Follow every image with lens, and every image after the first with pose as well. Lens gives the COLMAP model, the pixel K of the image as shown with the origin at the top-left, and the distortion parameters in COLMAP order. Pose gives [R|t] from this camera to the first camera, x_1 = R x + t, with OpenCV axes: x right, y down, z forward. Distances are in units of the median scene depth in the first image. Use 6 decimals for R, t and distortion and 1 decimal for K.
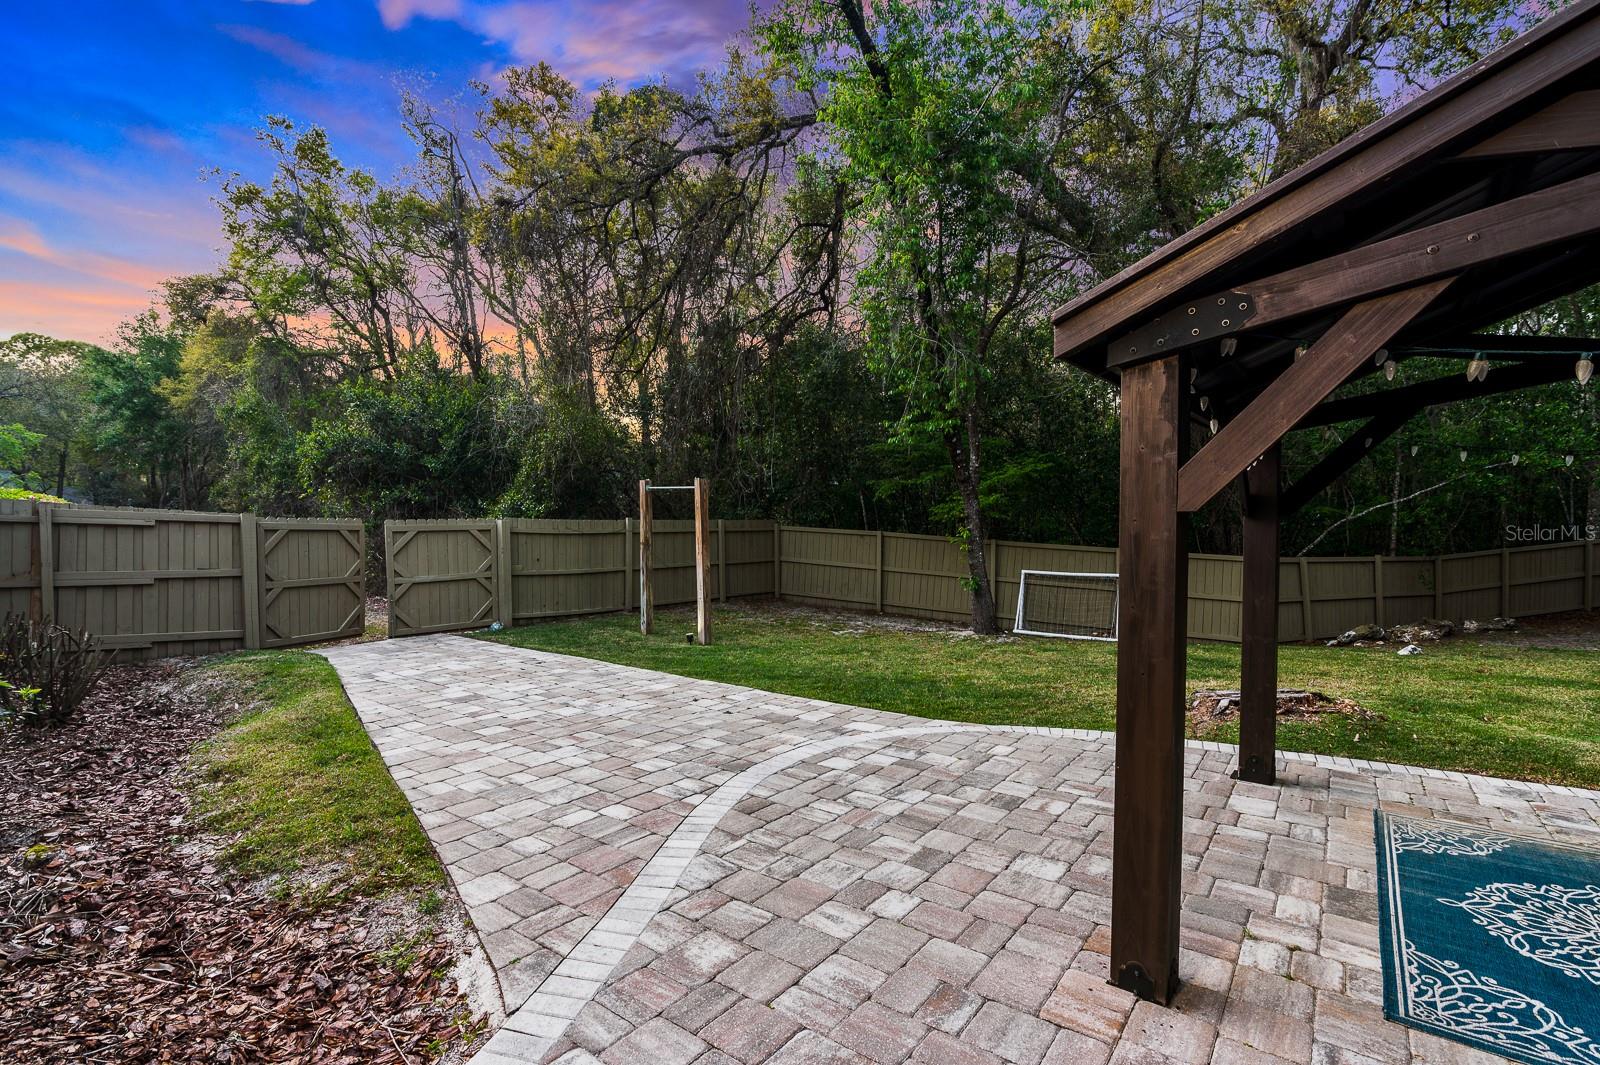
lens RADIAL K [[740.8, 0, 806.1], [0, 740.8, 539.6], [0, 0, 1]] dist [-0.017610, -0.000132]
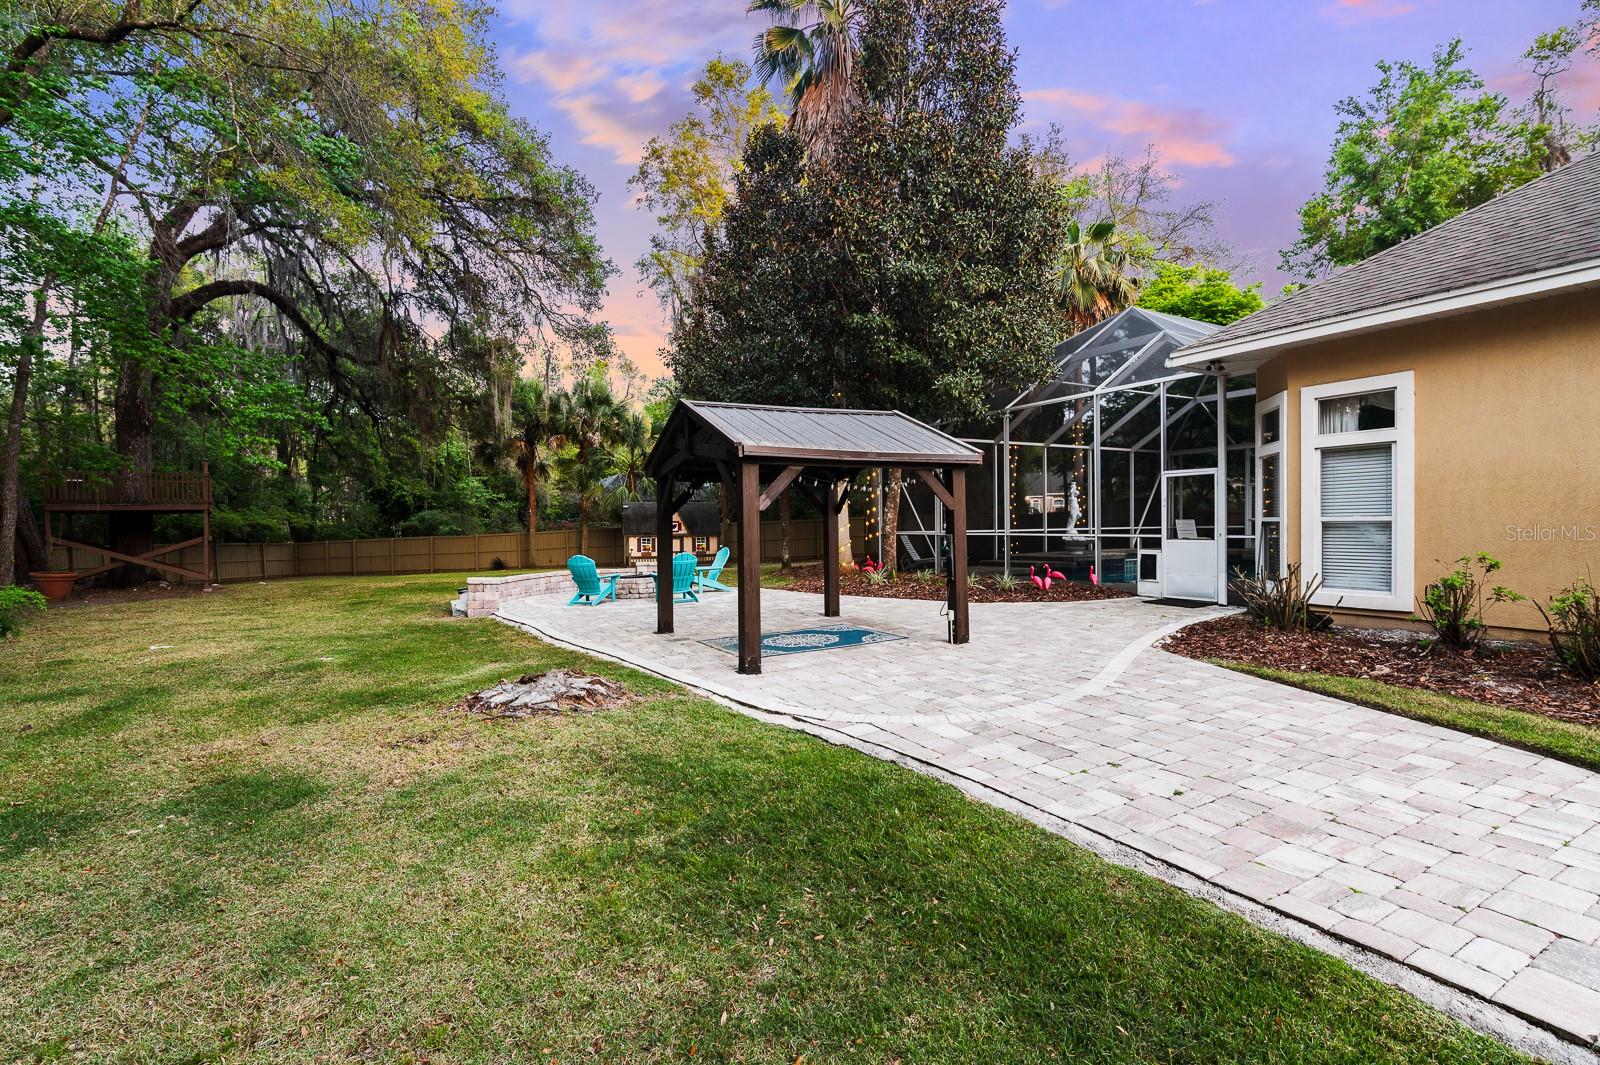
lens RADIAL K [[740.8, 0, 806.1], [0, 740.8, 539.6], [0, 0, 1]] dist [-0.017610, -0.000132]
pose [[-0.911172, 0.001934, 0.412022, -0.130695], [0.016489, 0.999359, 0.031773, -0.015241], [-0.411696, 0.035745, -0.910620, 1.816135]]
